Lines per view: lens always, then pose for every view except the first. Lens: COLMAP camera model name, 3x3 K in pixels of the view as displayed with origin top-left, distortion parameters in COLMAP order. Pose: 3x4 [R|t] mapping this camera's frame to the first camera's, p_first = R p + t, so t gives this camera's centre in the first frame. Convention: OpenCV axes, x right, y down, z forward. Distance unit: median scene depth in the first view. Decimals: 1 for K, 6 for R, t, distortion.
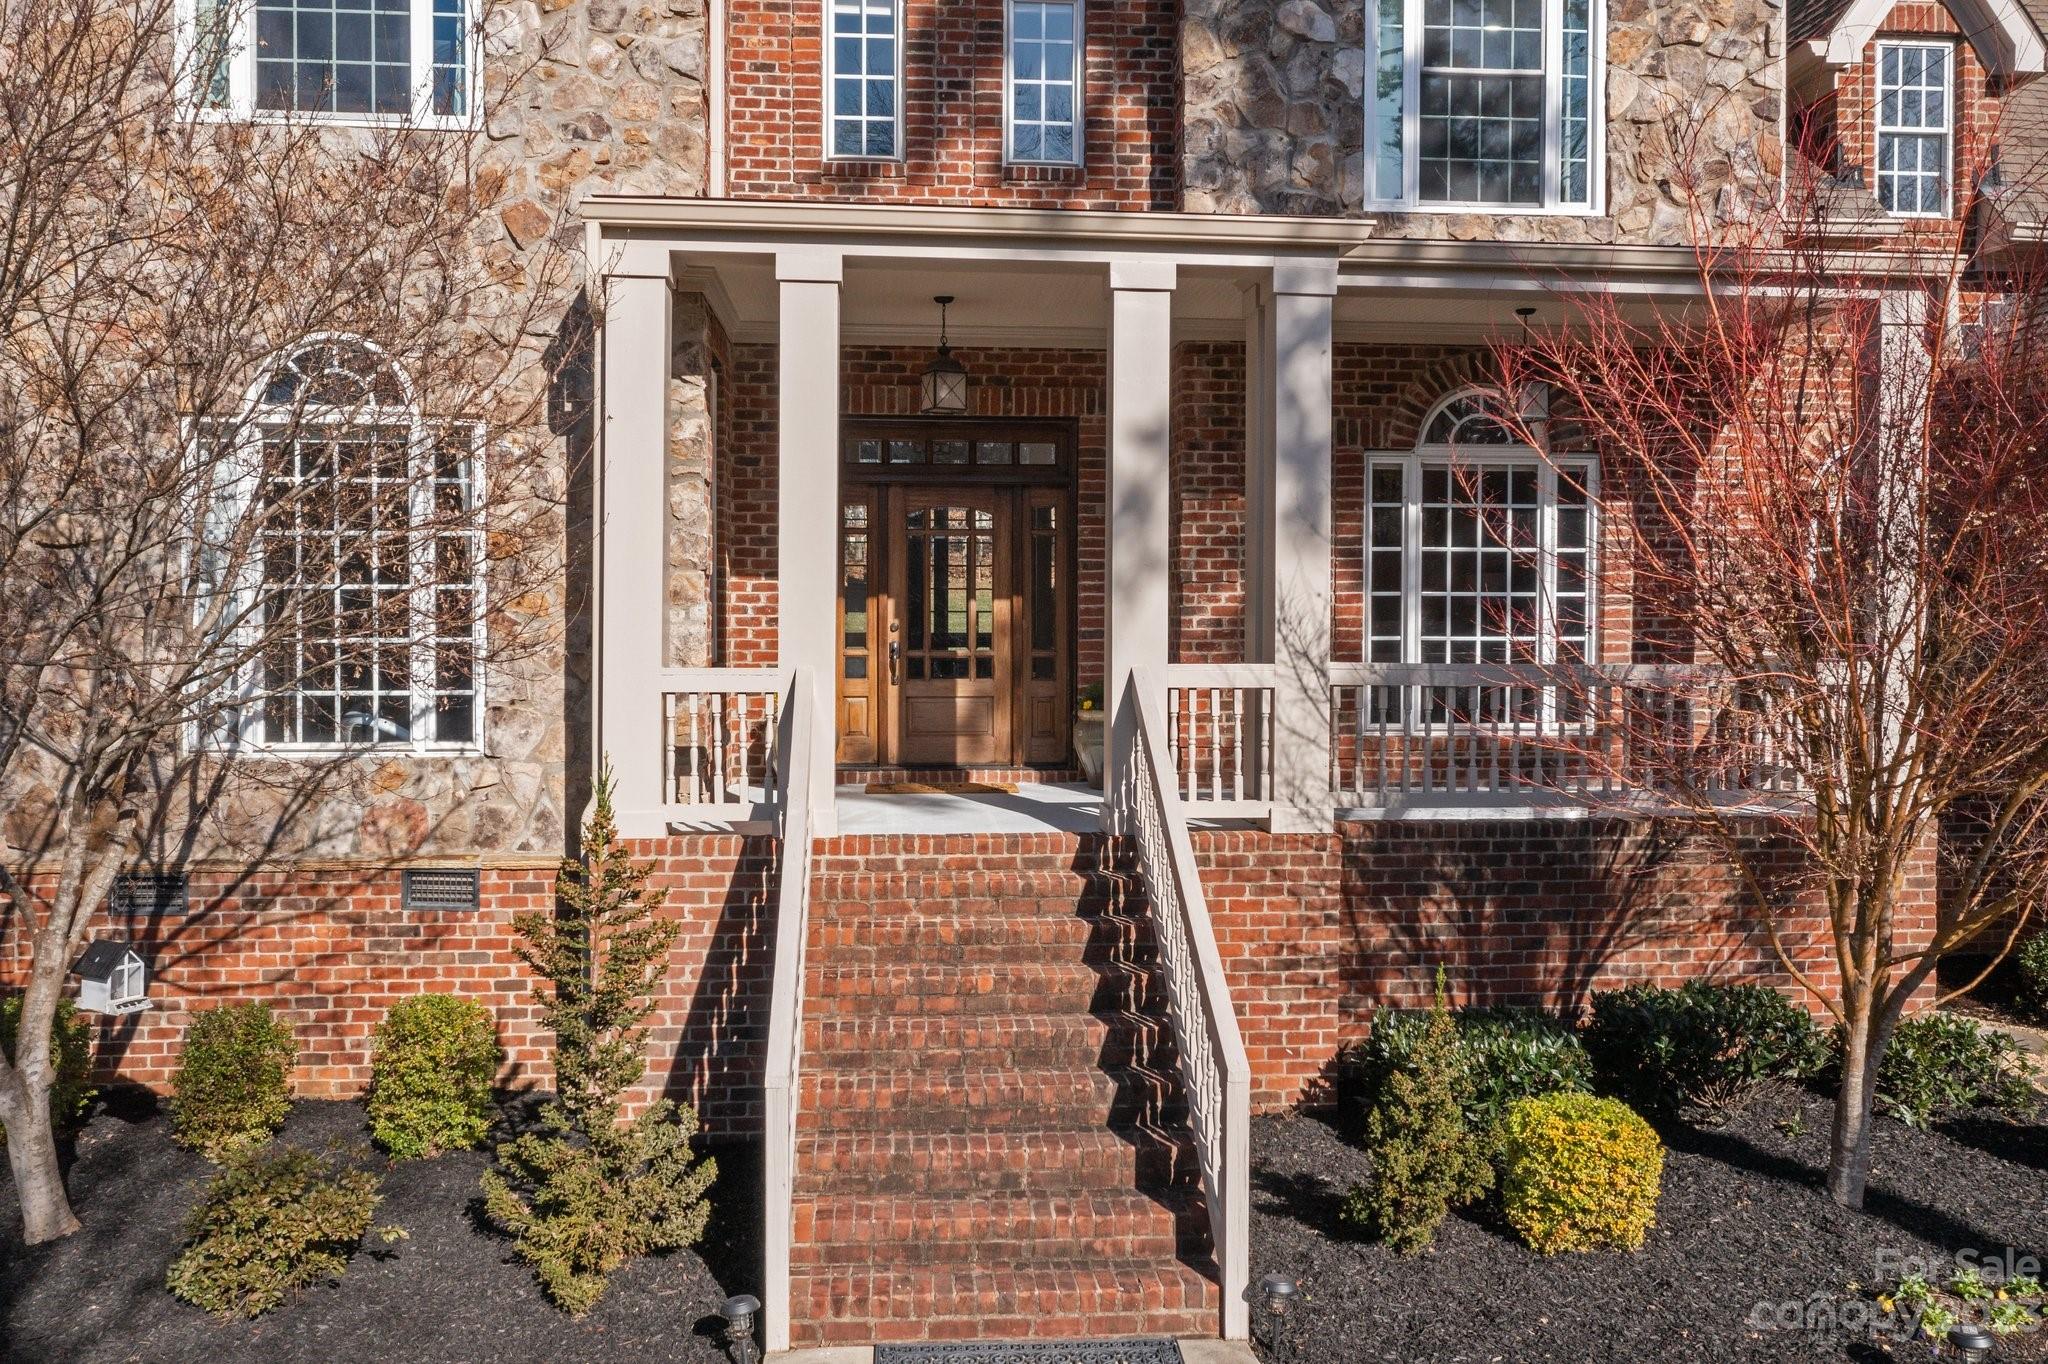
lens RADIAL K [[1637.9, 0, 1027.2], [0, 1637.9, 649.5], [0, 0, 1]] dist [0.005936, 0.007989]
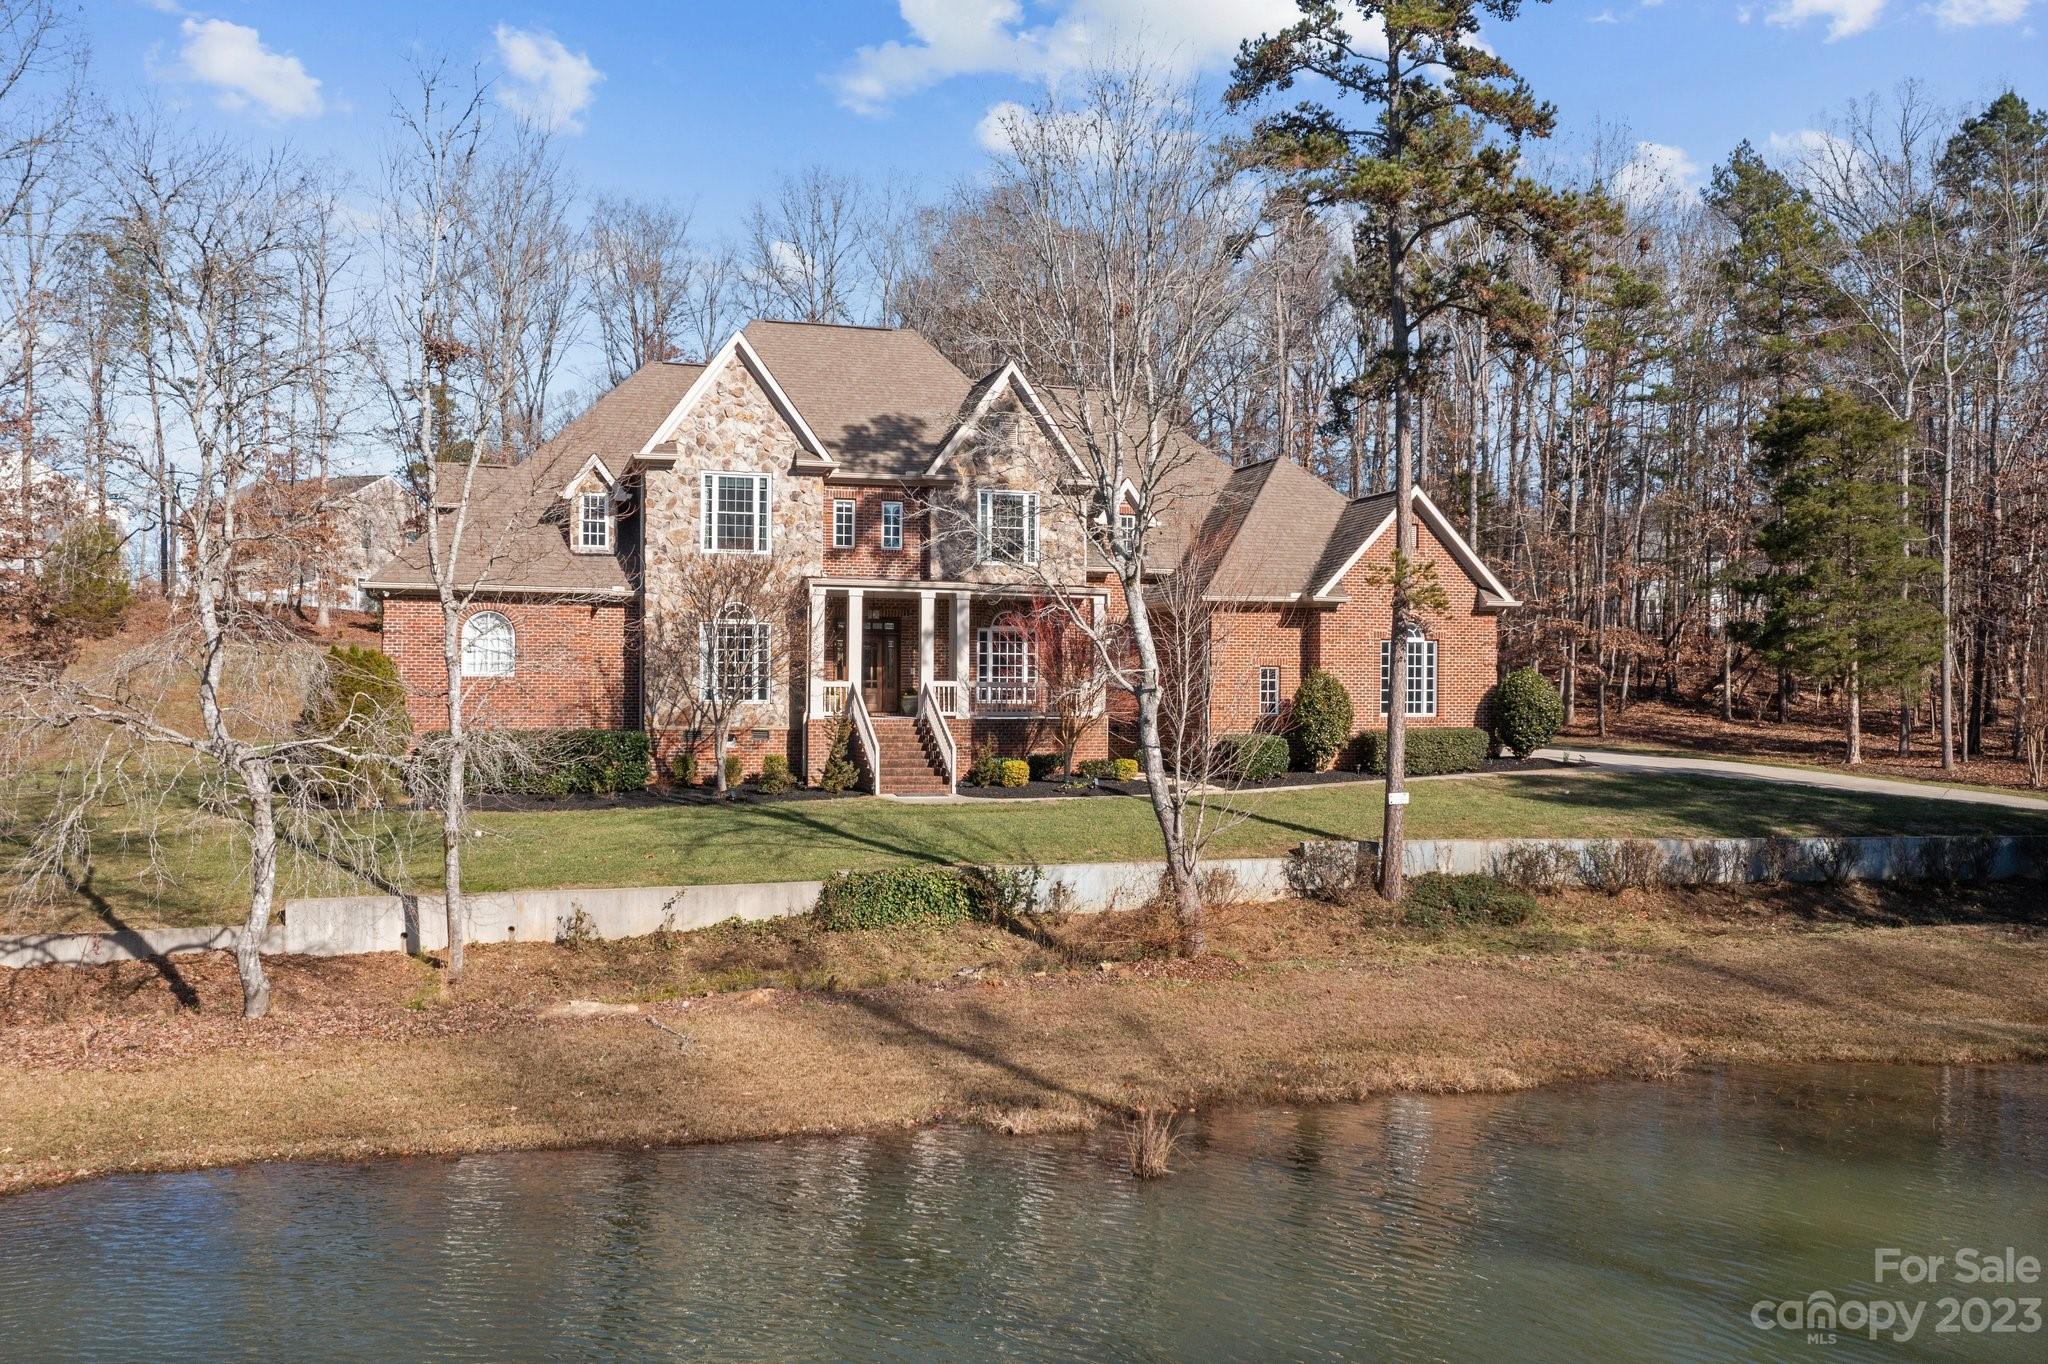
lens RADIAL K [[1648.4, 0, 1024.0], [0, 1648.4, 682.0], [0, 0, 1]] dist [0.001617, 0.000042]
pose [[0.975729, 0.003827, 0.218947, -0.607473], [0.000489, 0.999807, -0.019655, 0.092282], [-0.218980, 0.019285, 0.975539, -3.181911]]
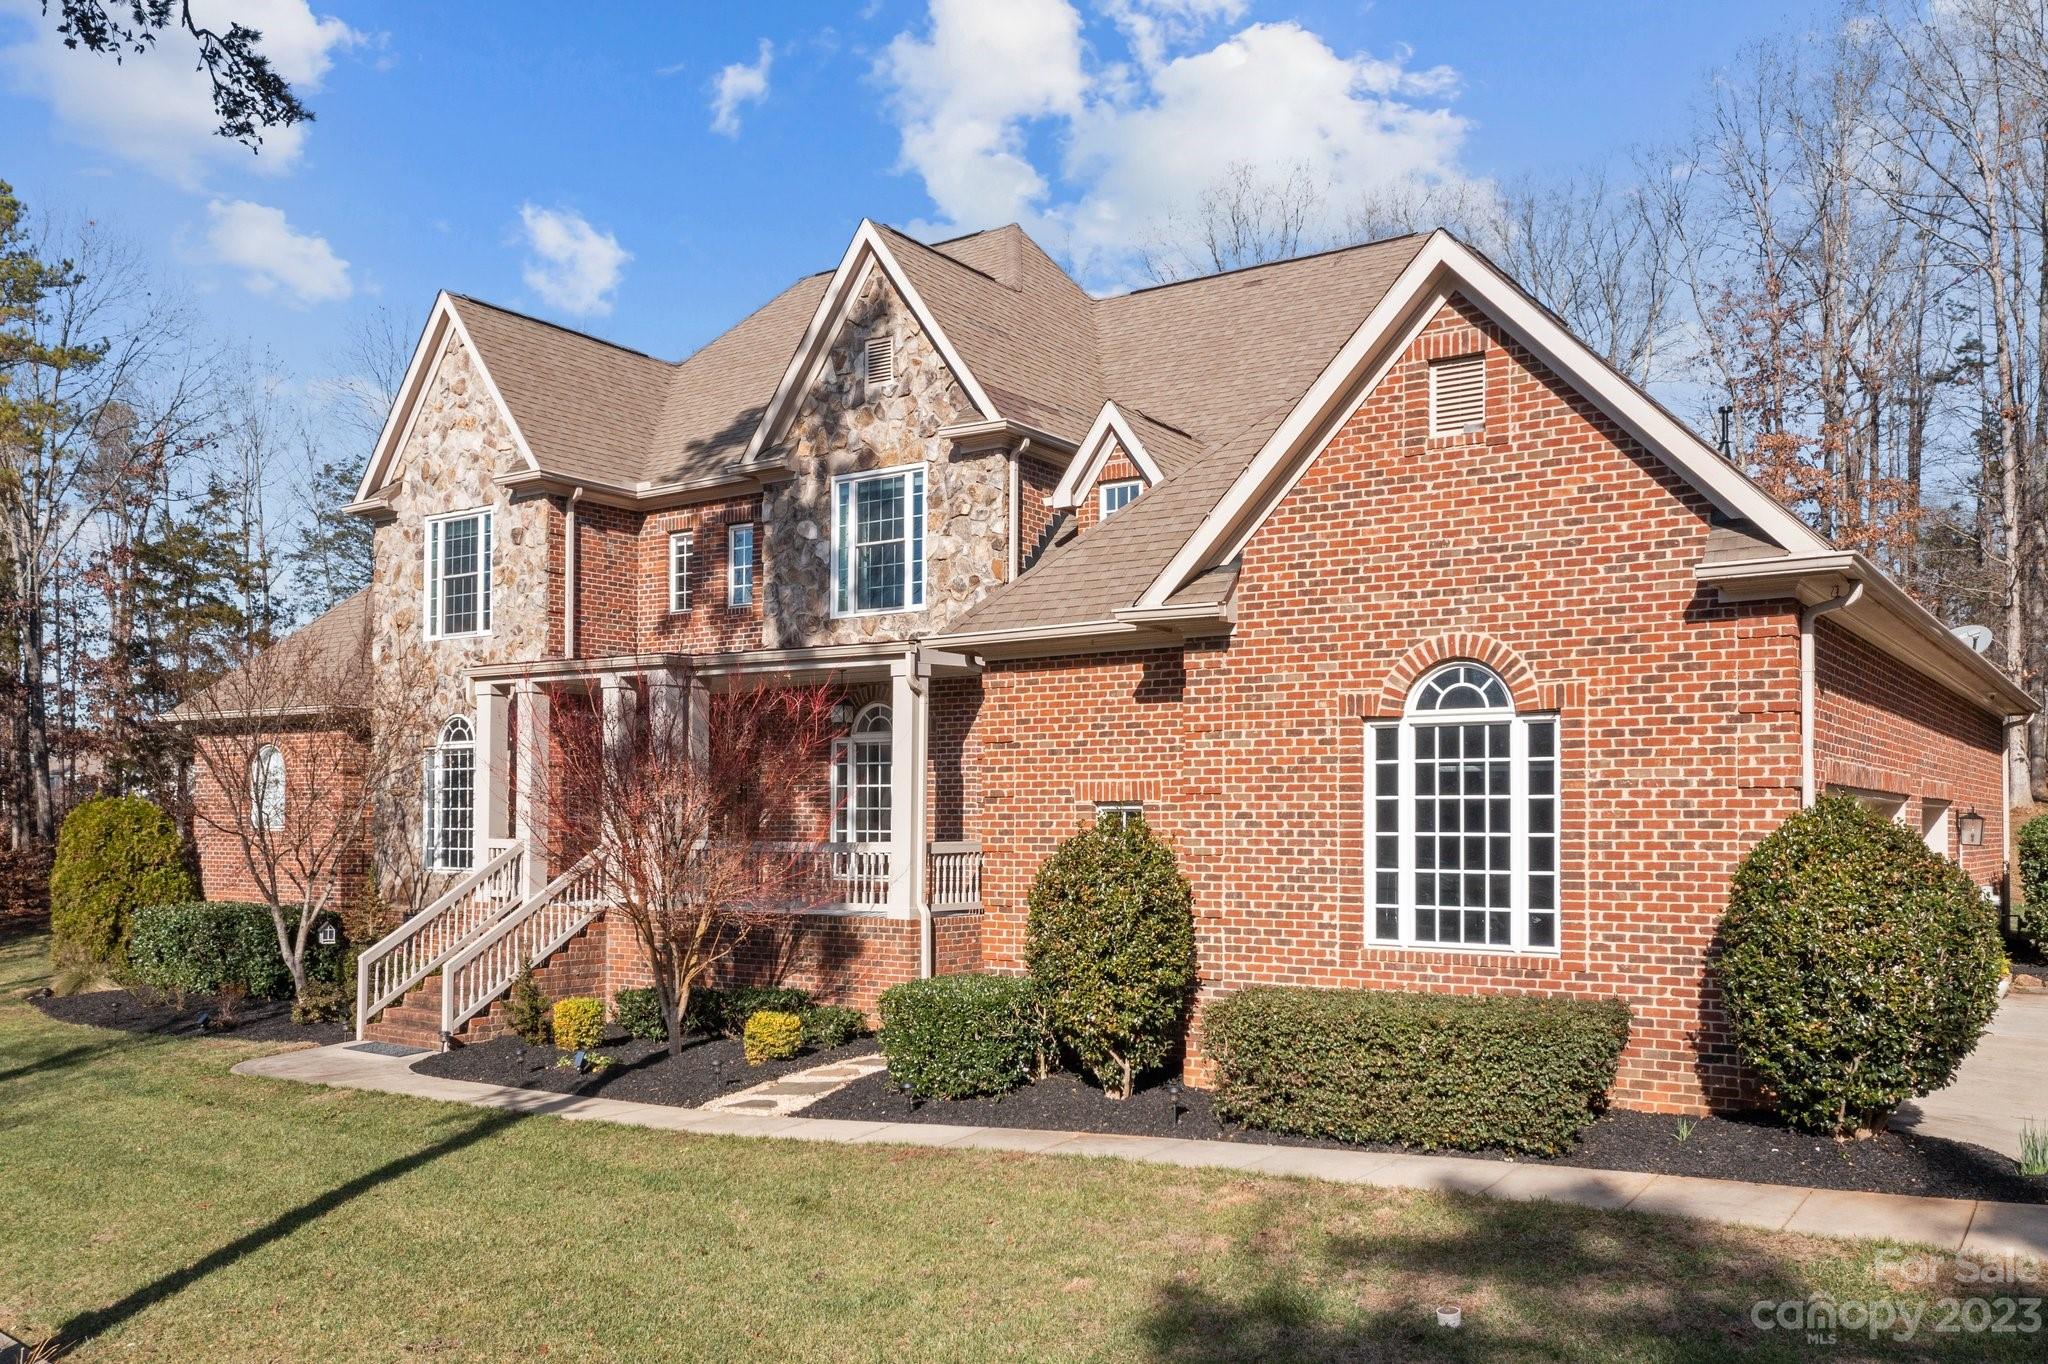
lens RADIAL K [[1654.3, 0, 1017.4], [0, 1654.3, 805.1], [0, 0, 1]] dist [0.005325, 0.009915]
pose [[0.766035, -0.006422, -0.642767, 1.960761], [-0.015198, 0.999490, -0.028100, 0.017352], [0.642619, 0.031294, 0.765547, -0.469238]]
